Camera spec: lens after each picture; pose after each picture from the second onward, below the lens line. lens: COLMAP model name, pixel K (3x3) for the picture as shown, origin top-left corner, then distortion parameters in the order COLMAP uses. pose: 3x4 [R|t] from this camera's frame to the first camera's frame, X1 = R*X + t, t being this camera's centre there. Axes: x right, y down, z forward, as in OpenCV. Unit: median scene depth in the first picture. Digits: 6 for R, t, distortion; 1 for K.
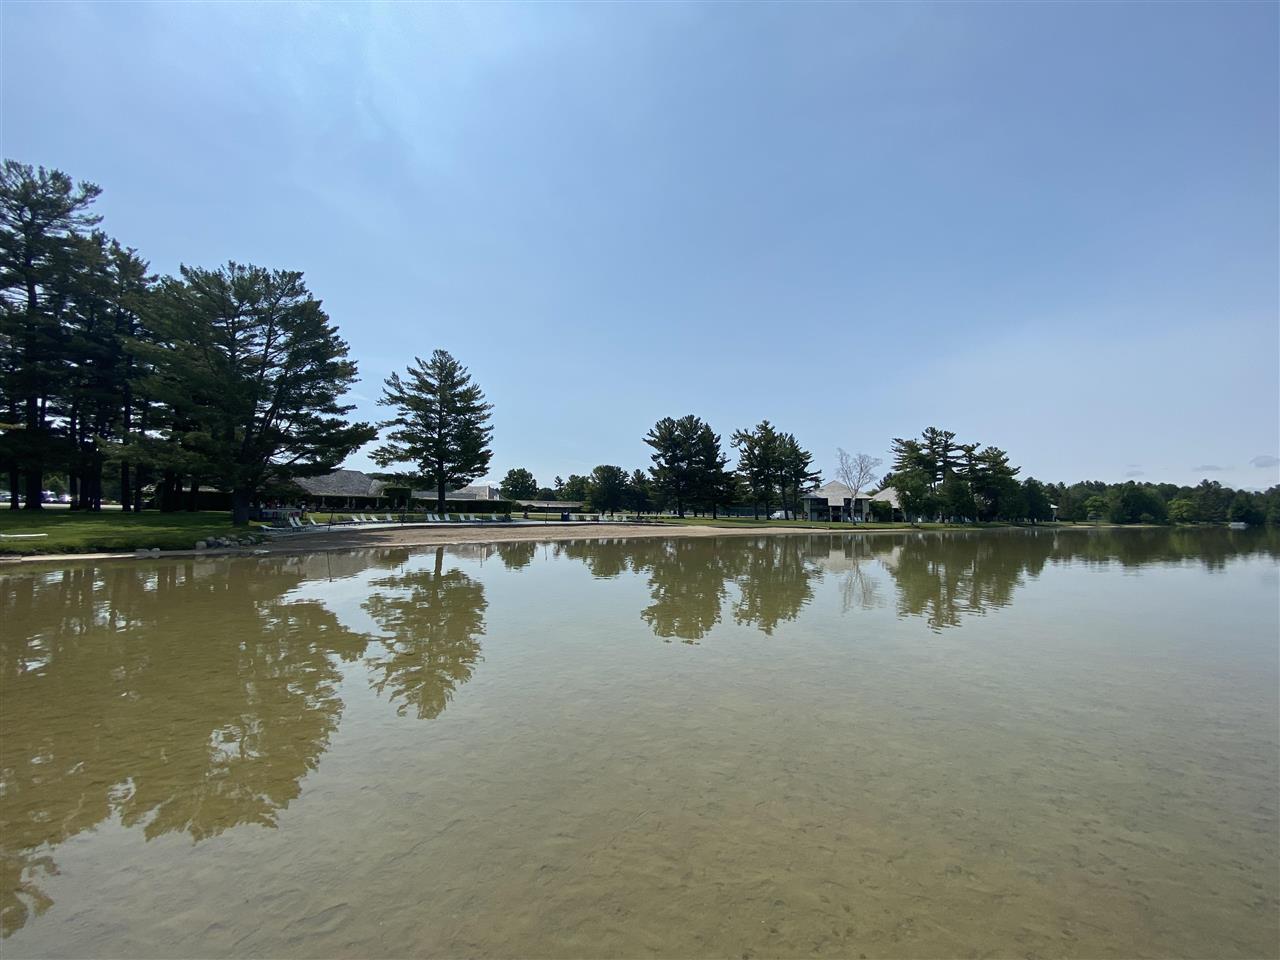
lens RADIAL K [[507.6, 0, 642.5], [0, 507.6, 470.9], [0, 0, 1]] dist [0.000713, -0.000066]
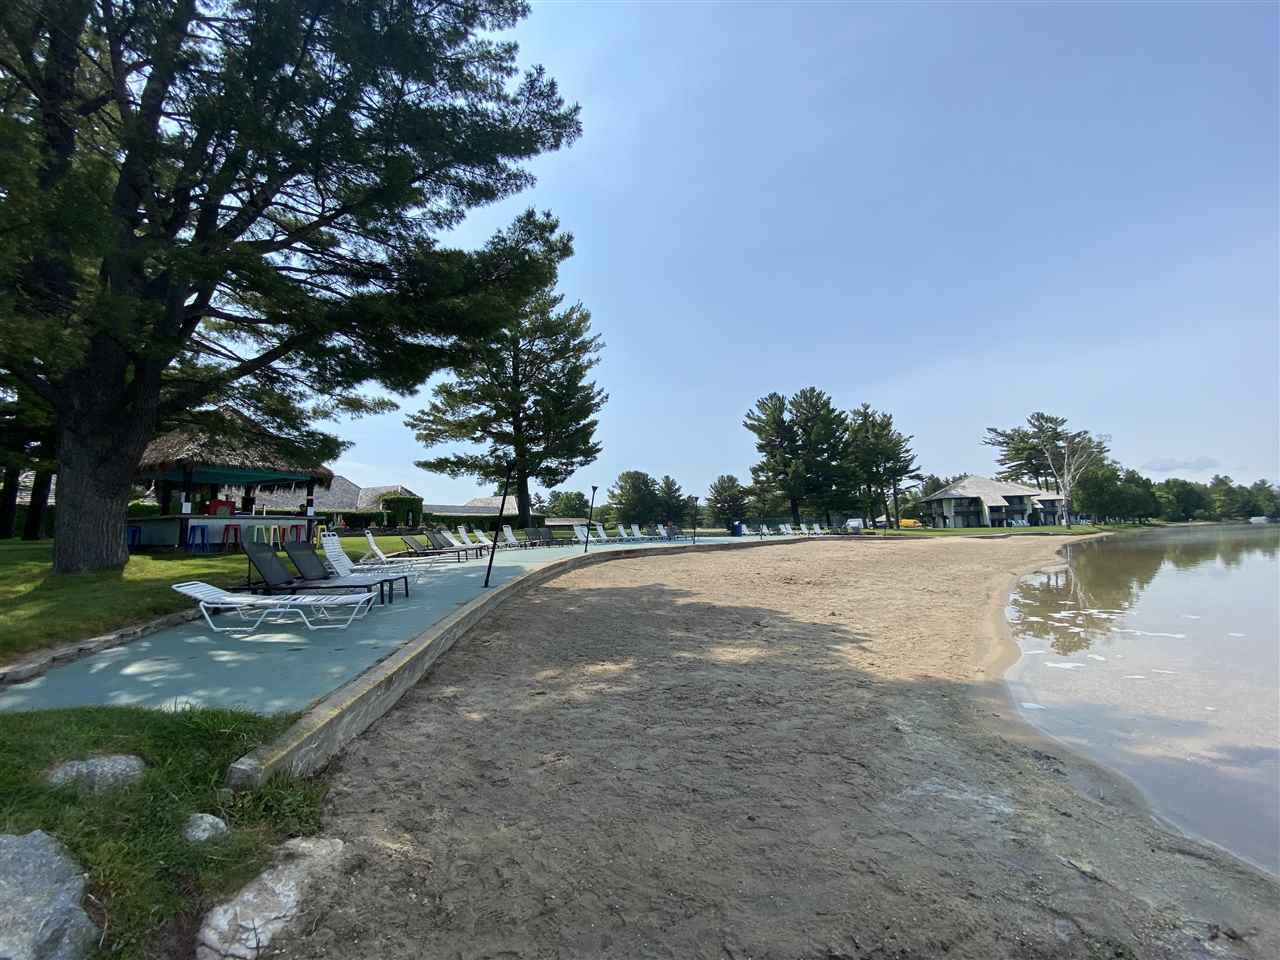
lens RADIAL K [[511.7, 0, 640.0], [0, 511.7, 480.0], [0, 0, 1]] dist [-0.006675, -0.000370]
pose [[0.996432, -0.026367, 0.080174, -0.207080], [0.027699, 0.999495, -0.015549, 0.027034], [-0.079724, 0.017714, 0.996660, 0.277218]]
